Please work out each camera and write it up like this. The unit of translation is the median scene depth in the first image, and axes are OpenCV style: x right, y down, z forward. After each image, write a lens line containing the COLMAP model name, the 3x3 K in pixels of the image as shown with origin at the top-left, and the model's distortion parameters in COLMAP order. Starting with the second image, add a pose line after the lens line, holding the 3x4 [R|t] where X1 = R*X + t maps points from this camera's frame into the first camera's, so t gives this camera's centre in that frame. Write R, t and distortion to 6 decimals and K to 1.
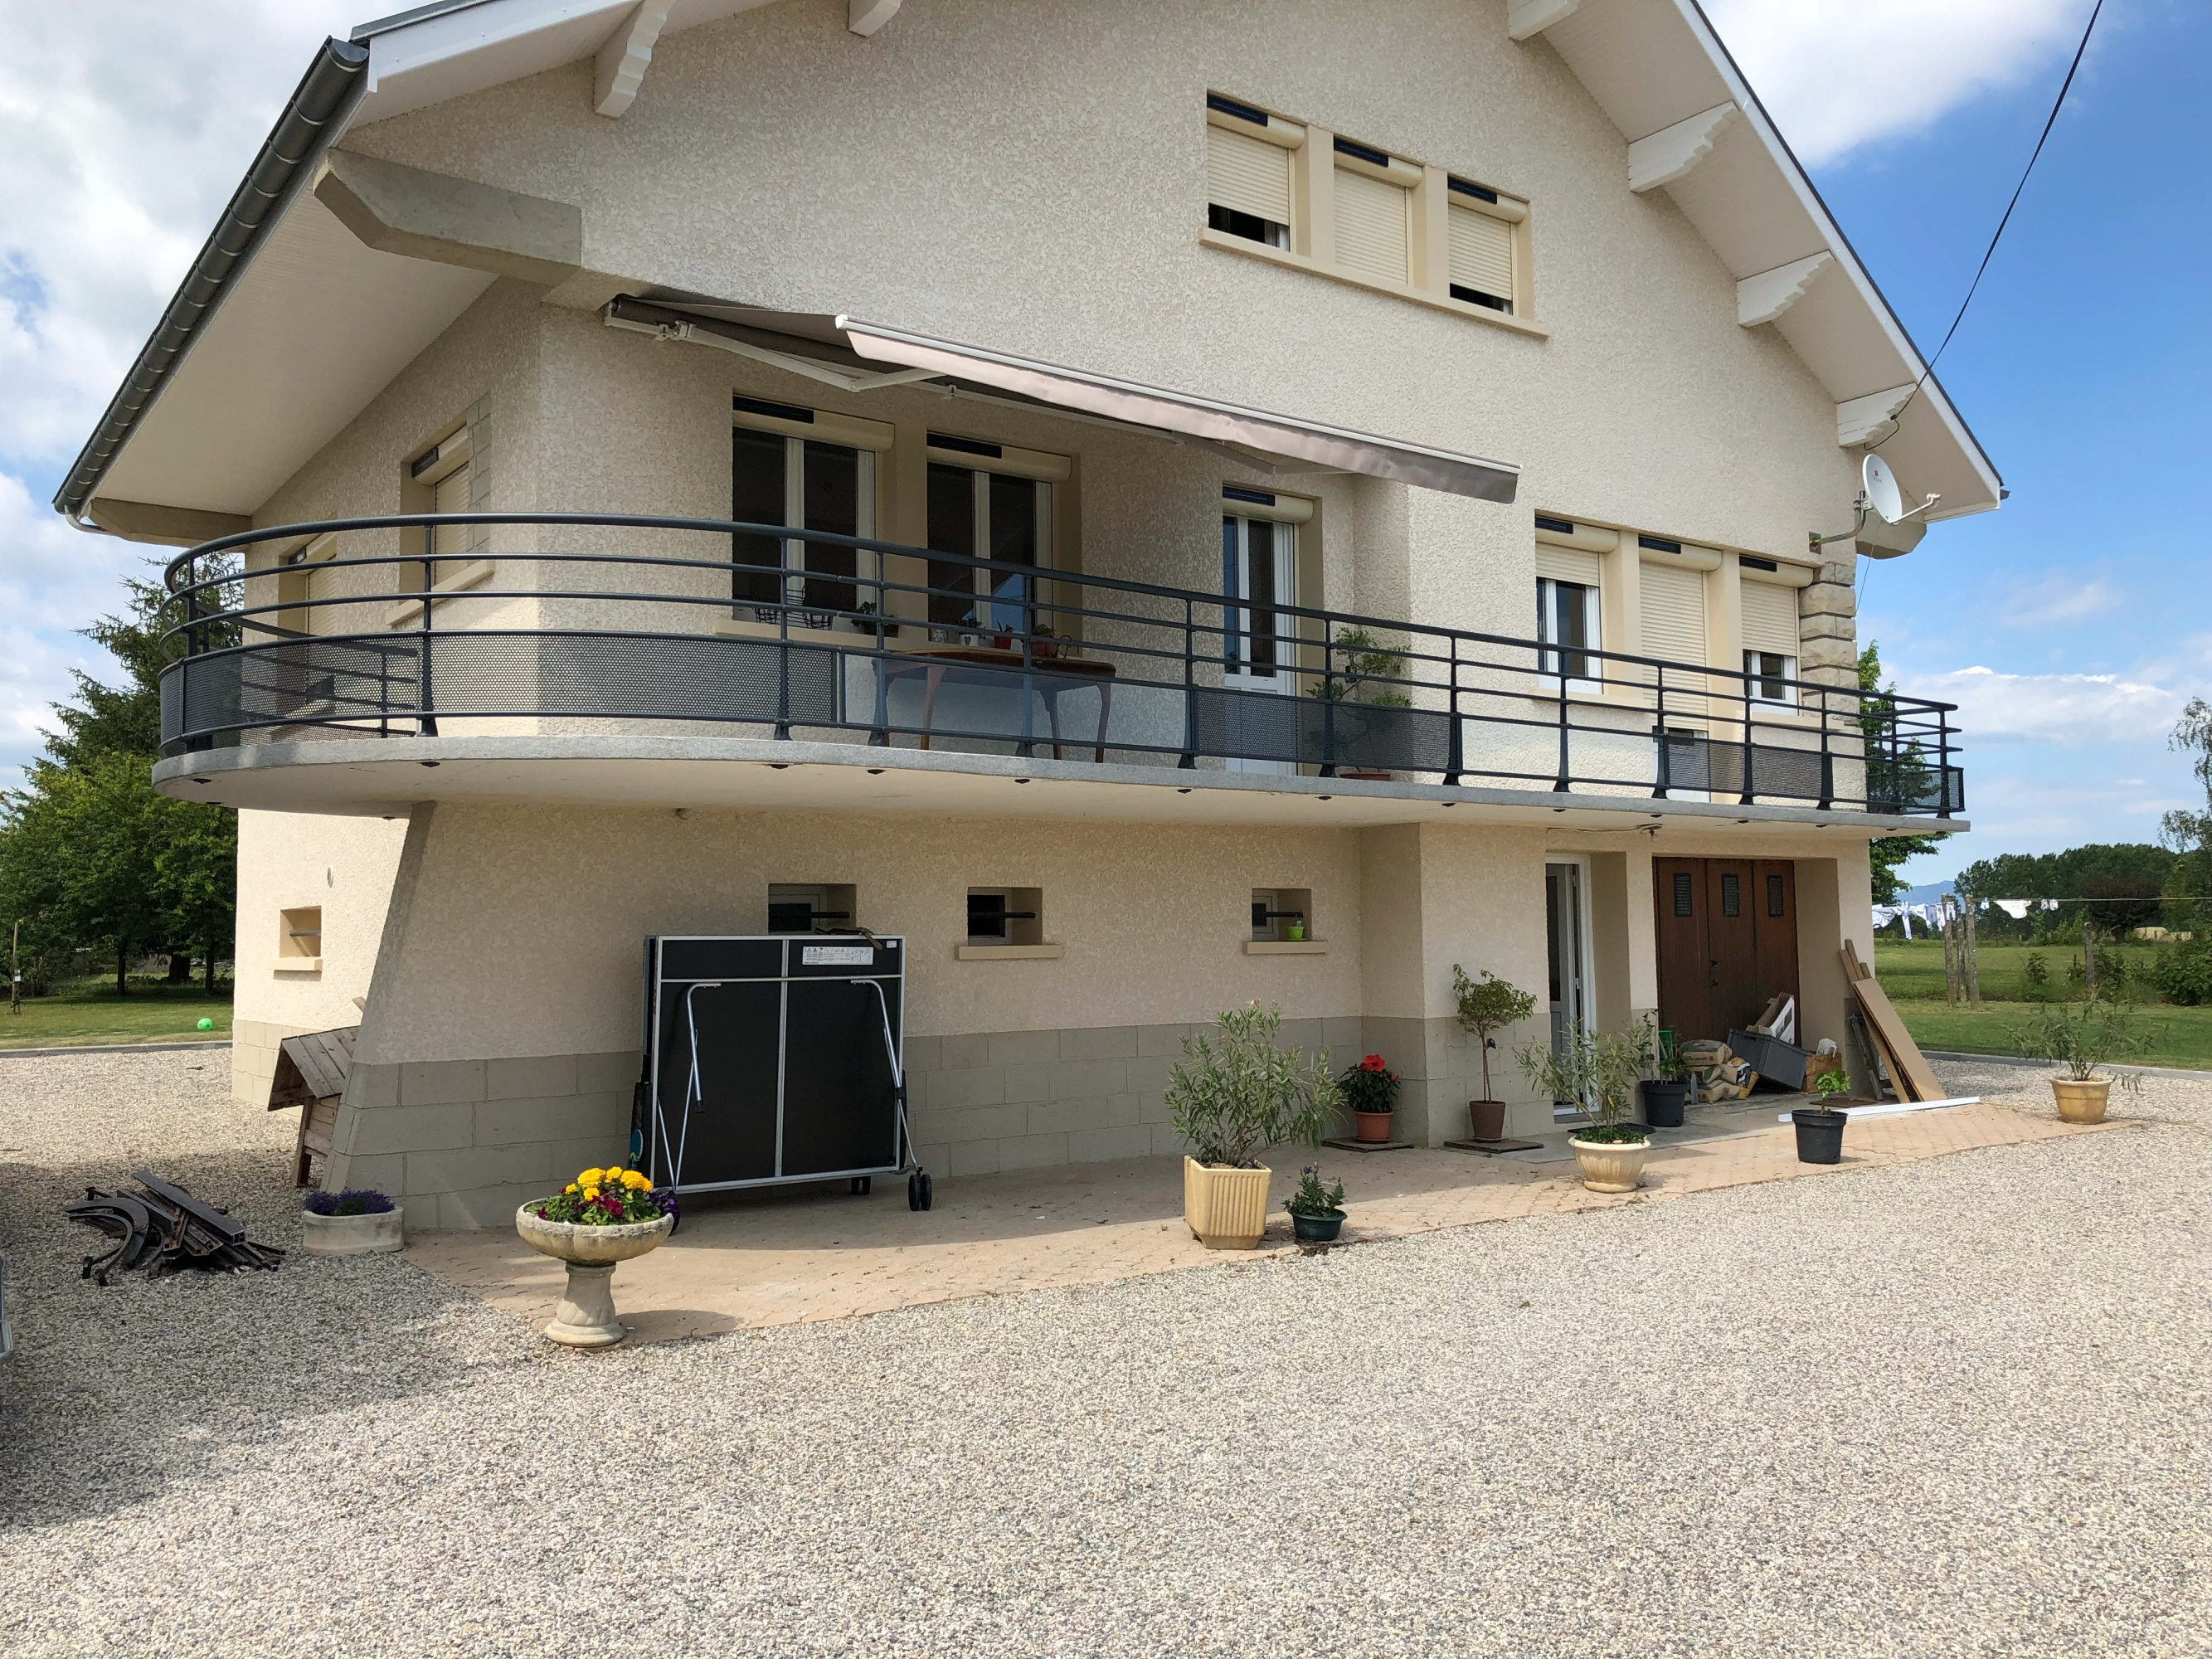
lens RADIAL K [[1804.7, 0, 1106.0], [0, 1804.7, 808.7], [0, 0, 1]] dist [0.024321, -0.031160]
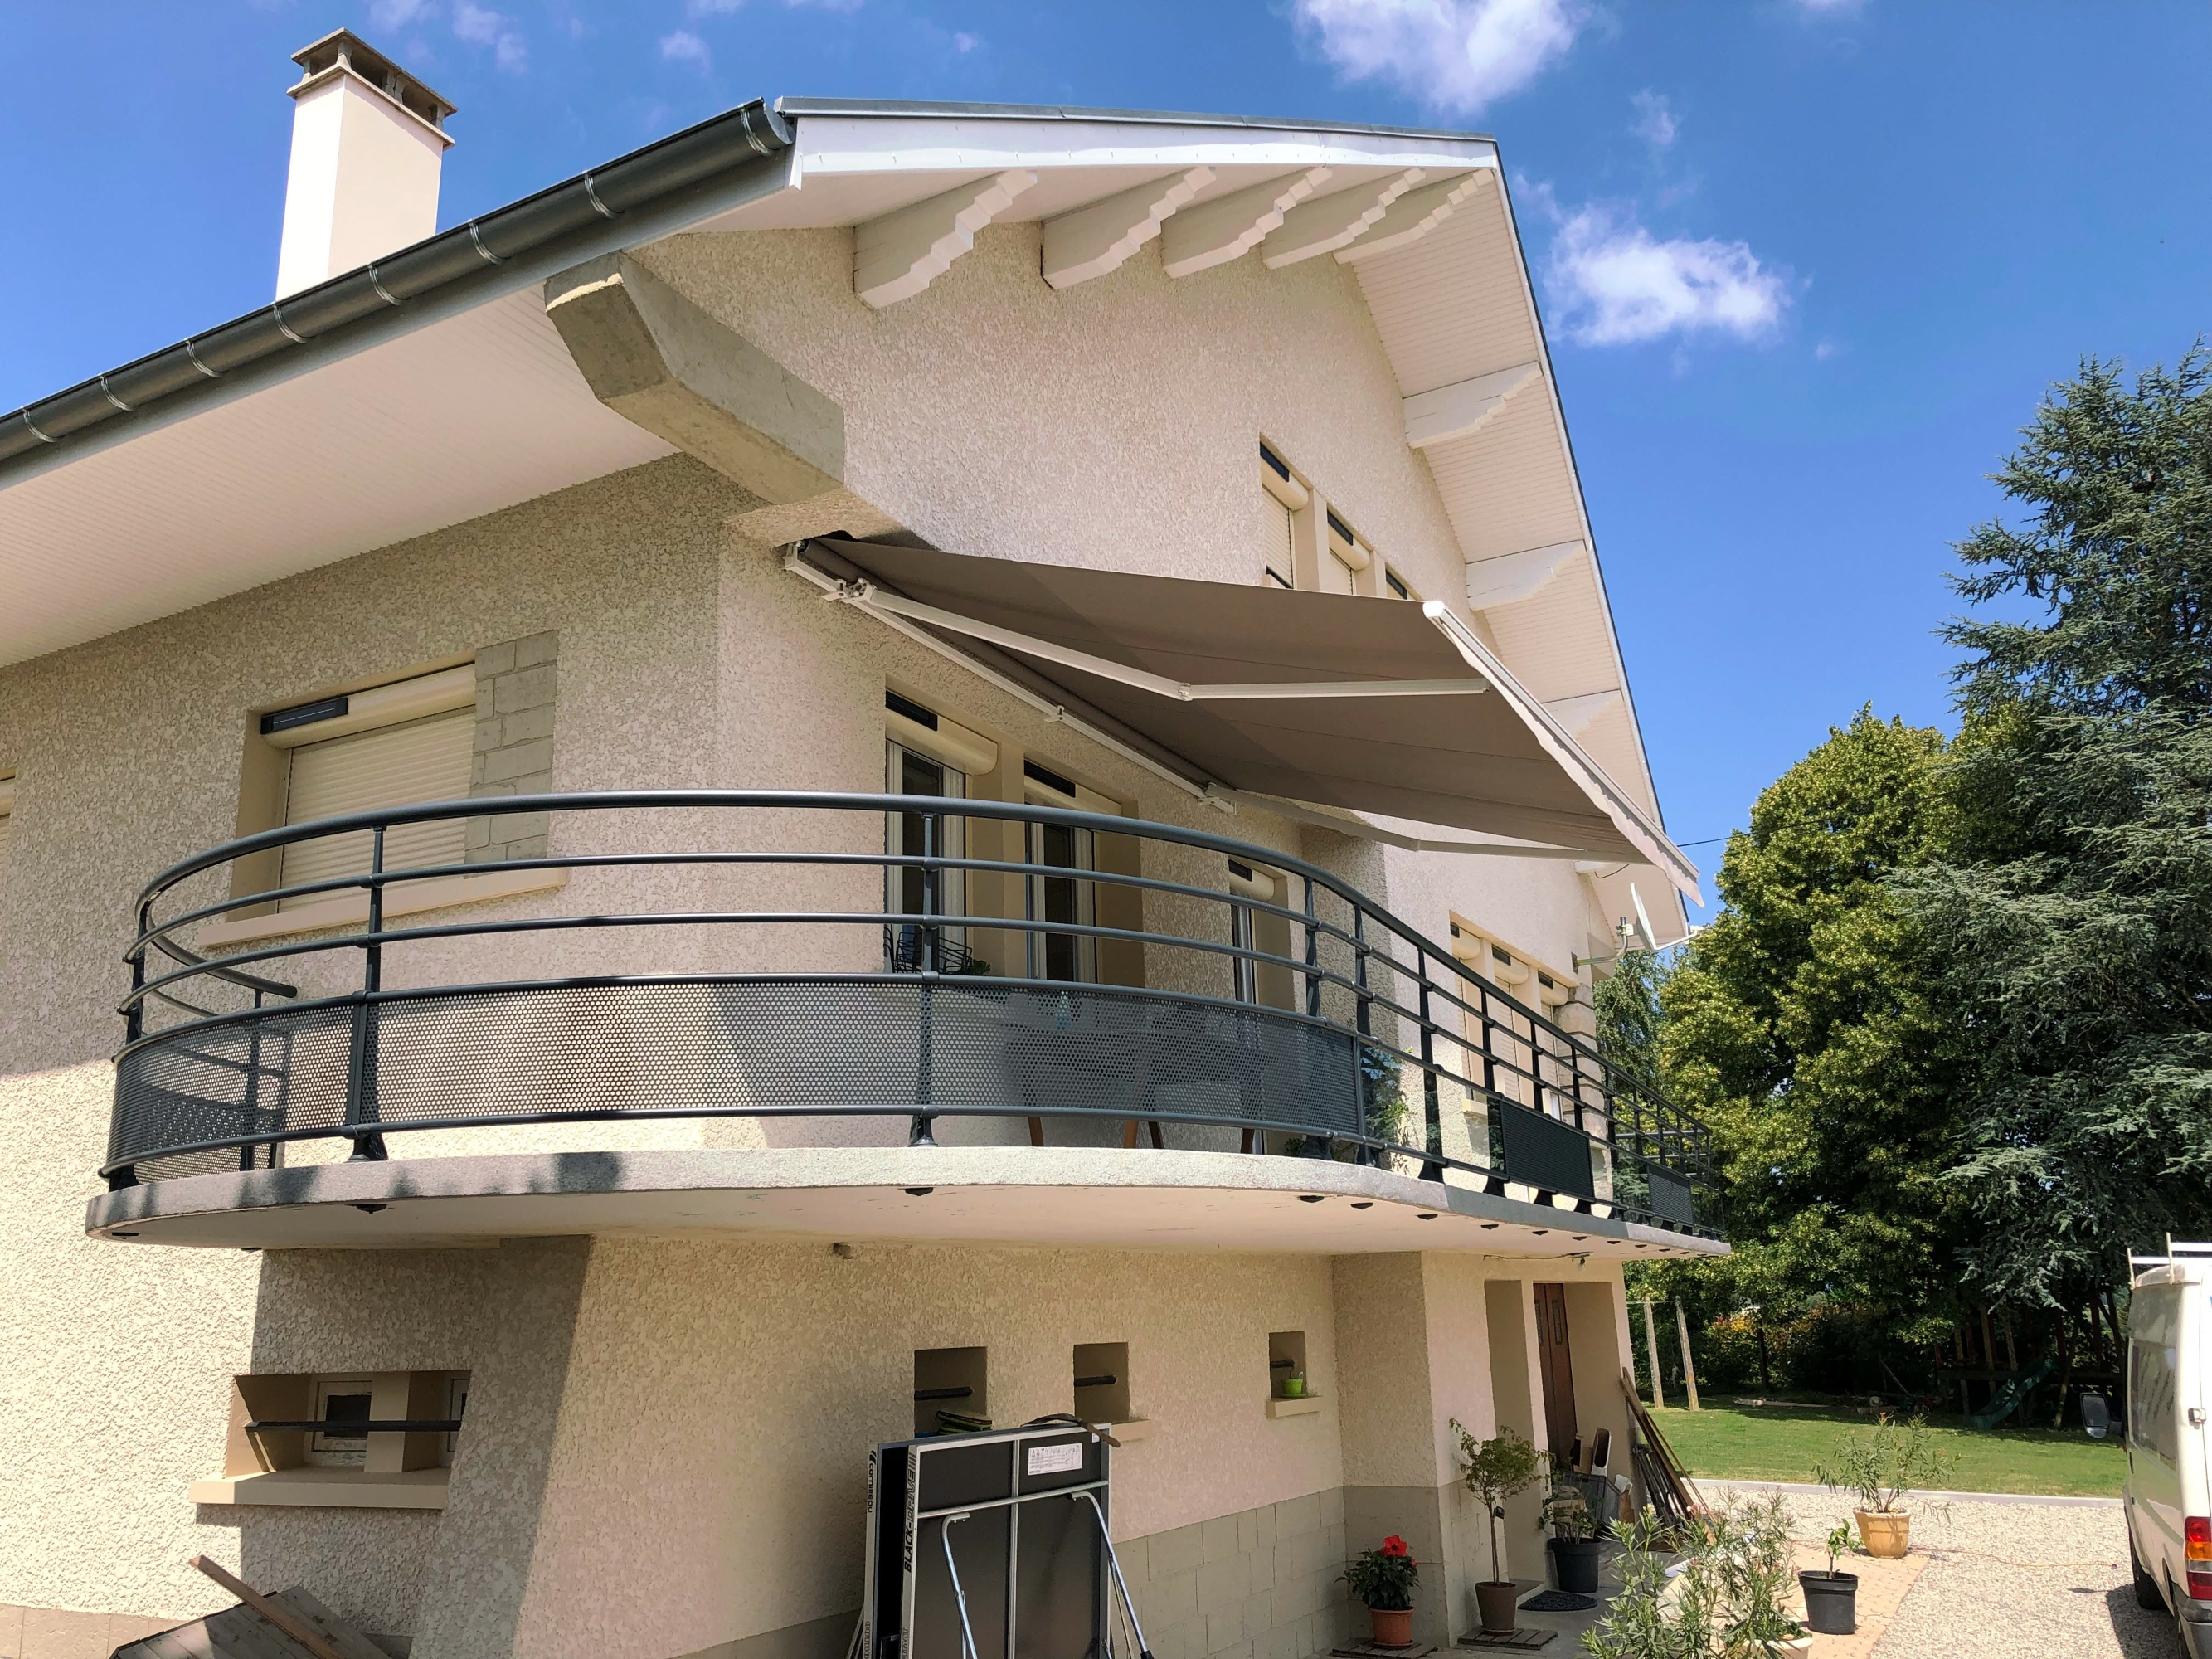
lens RADIAL K [[1804.7, 0, 1110.2], [0, 1804.7, 832.6], [0, 0, 1]] dist [0.024321, -0.031160]
pose [[0.901295, 0.102318, 0.420948, -0.457541], [-0.017434, 0.979487, -0.200751, -0.017469], [-0.432854, 0.173597, 0.884591, 0.315380]]
